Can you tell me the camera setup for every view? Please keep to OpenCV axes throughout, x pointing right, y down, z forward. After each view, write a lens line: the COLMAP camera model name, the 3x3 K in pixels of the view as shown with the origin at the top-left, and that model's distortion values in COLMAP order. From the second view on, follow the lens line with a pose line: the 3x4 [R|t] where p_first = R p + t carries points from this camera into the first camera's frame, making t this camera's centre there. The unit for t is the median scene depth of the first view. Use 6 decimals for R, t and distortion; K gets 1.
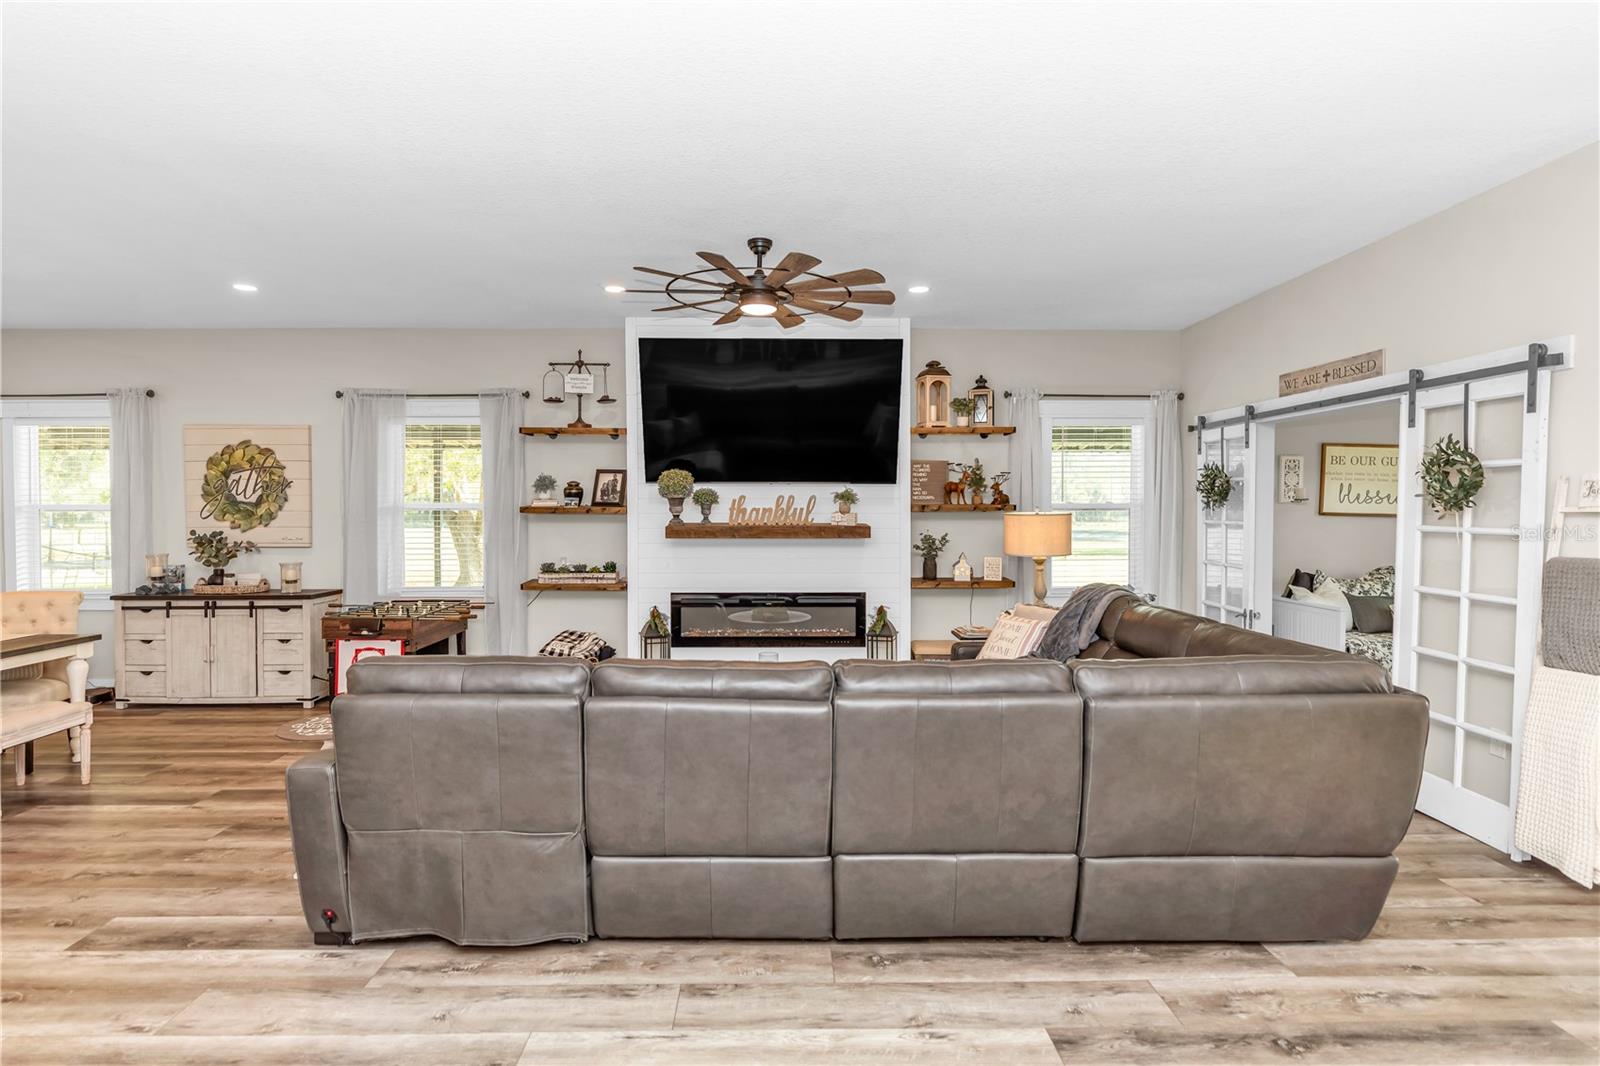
lens RADIAL K [[804.6, 0, 792.2], [0, 804.6, 522.0], [0, 0, 1]] dist [-0.009831, 0.002241]
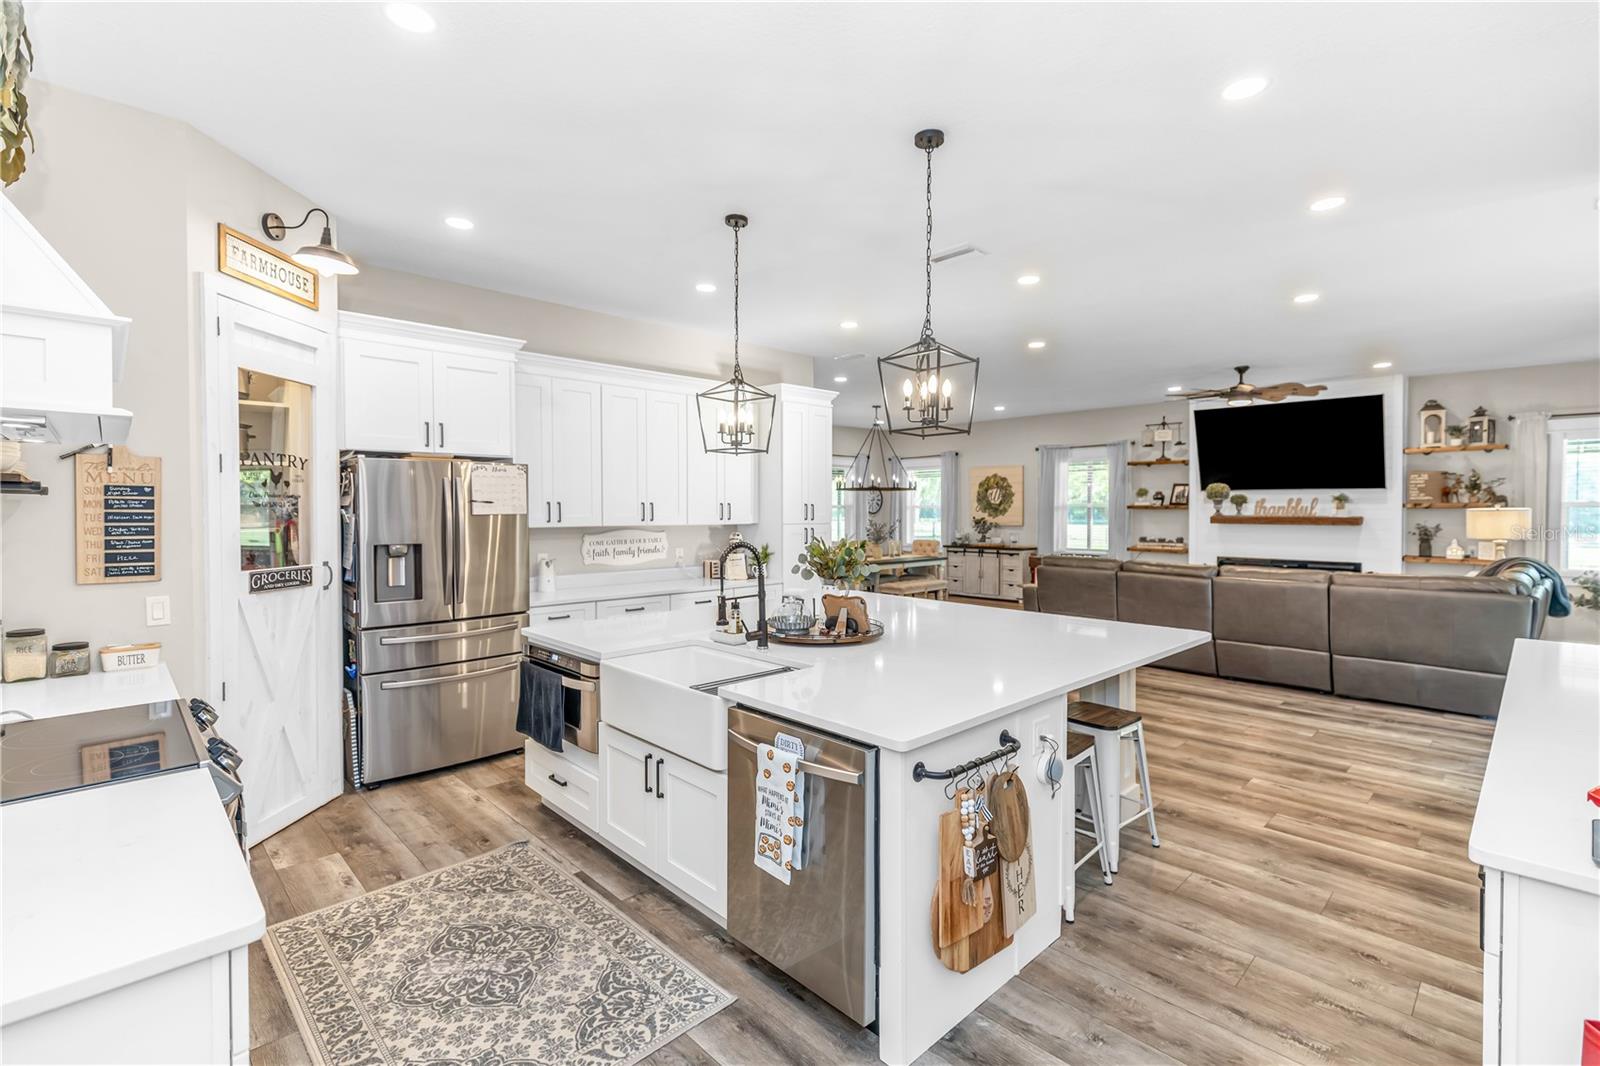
lens RADIAL K [[715.2, 0, 800.7], [0, 715.2, 526.3], [0, 0, 1]] dist [0.003551, -0.001685]
pose [[0.679726, 0.017949, -0.733246, 0.354866], [-0.010732, 0.999837, 0.014525, 0.012839], [0.733387, -0.002004, 0.679808, -0.661644]]
